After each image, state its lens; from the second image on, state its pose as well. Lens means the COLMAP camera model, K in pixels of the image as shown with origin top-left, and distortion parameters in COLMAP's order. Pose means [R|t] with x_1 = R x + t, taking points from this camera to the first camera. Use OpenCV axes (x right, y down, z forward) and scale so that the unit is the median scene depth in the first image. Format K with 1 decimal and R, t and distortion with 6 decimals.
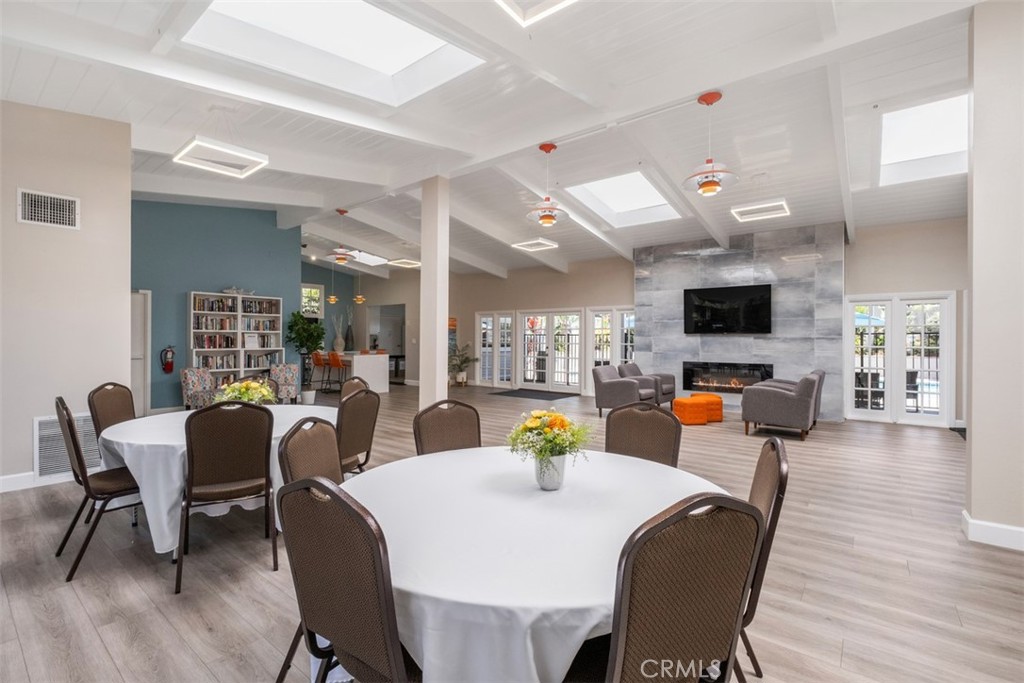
lens RADIAL K [[458.6, 0, 520.0], [0, 458.6, 335.7], [0, 0, 1]] dist [-0.000130, -0.000076]
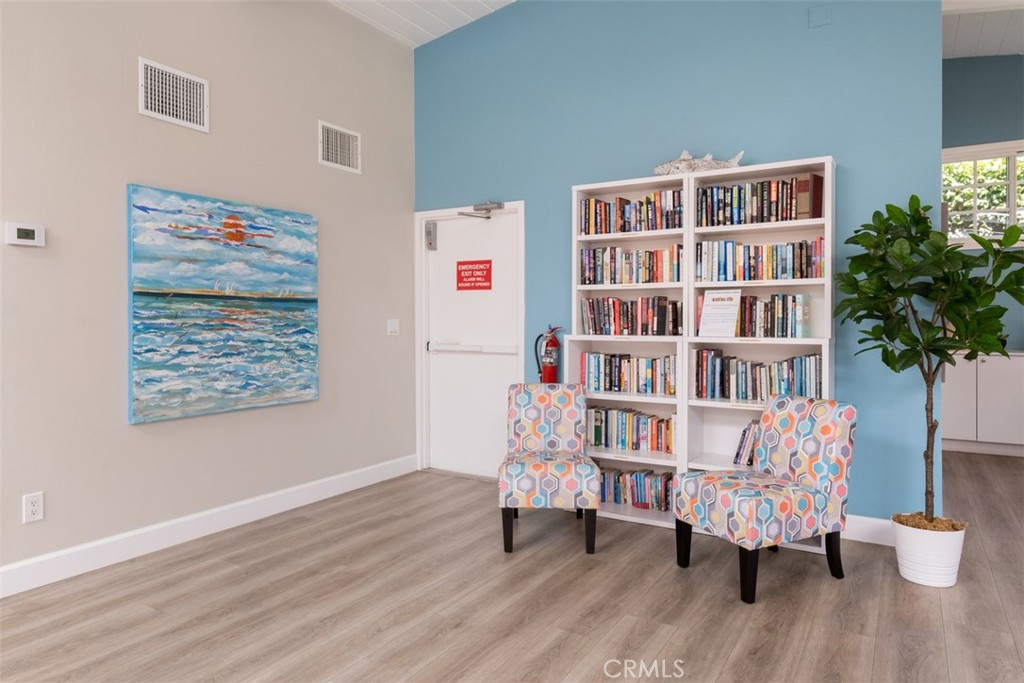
lens RADIAL K [[652.2, 0, 511.0], [0, 652.2, 325.8], [0, 0, 1]] dist [0.004891, 0.002390]
pose [[0.115505, 0.007456, -0.993279, -0.164274], [0.009227, 0.999921, 0.008579, 0.014309], [0.993264, -0.010156, 0.115427, 0.813232]]
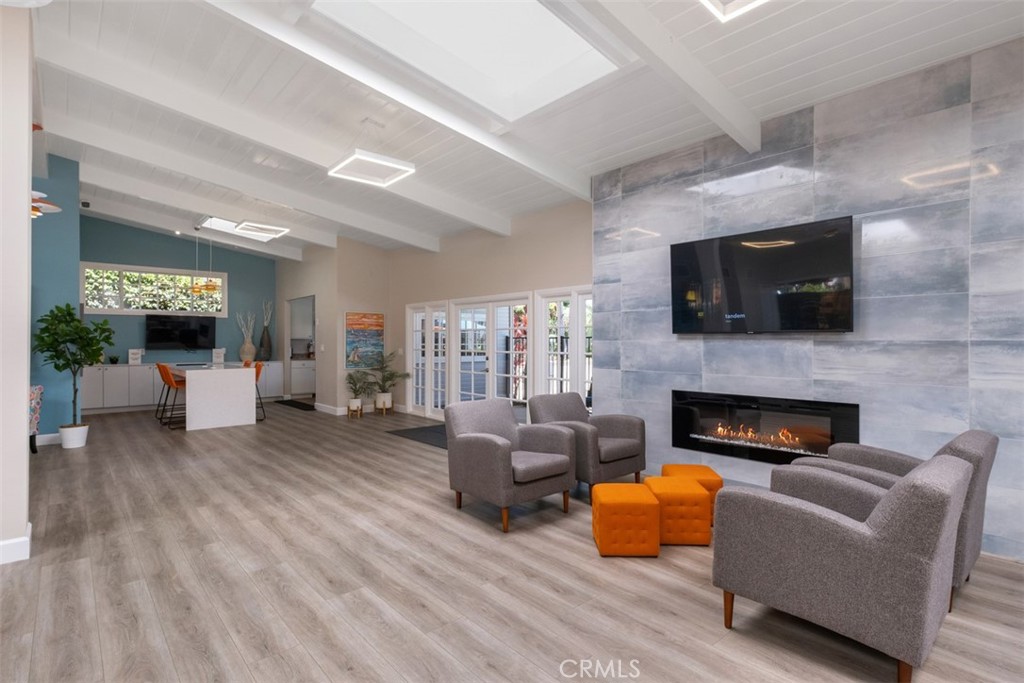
lens RADIAL K [[509.7, 0, 512.0], [0, 509.7, 341.5], [0, 0, 1]] dist [0.001647, 0.000516]
pose [[0.981878, -0.004152, -0.189468, 0.306846], [0.005158, 0.999975, 0.004816, -0.000085], [0.189443, -0.005706, 0.981875, 0.446601]]
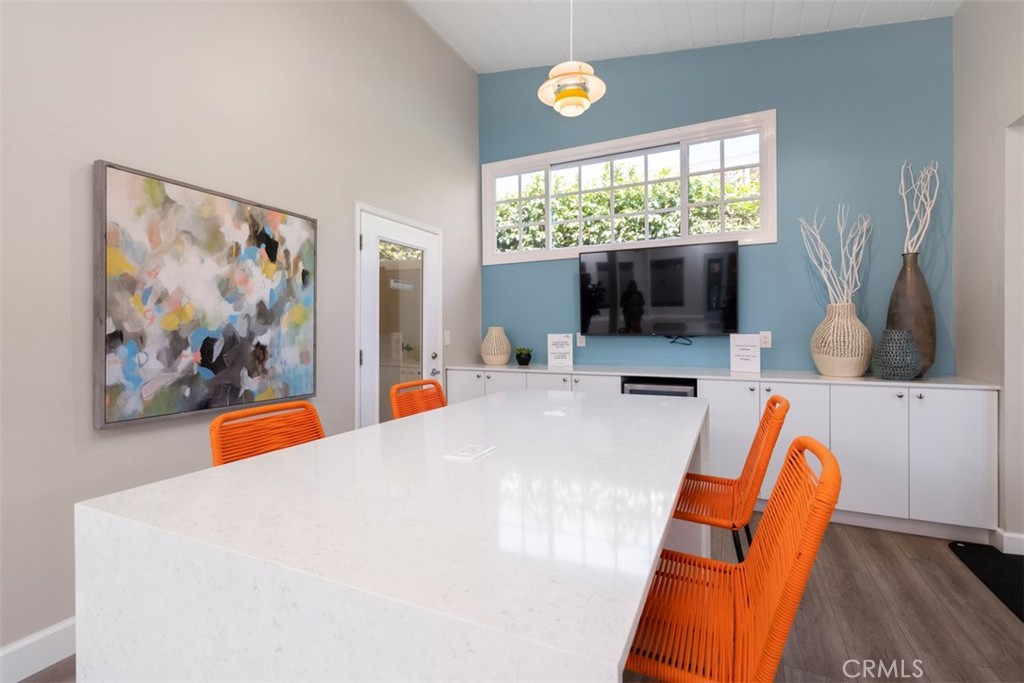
lens RADIAL K [[457.7, 0, 514.0], [0, 457.7, 335.3], [0, 0, 1]] dist [-0.000810, -0.000011]
pose [[0.205697, 0.000877, -0.978615, -0.347700], [0.013689, 0.999899, 0.003774, 0.018705], [0.978520, -0.014172, 0.205664, 1.331330]]
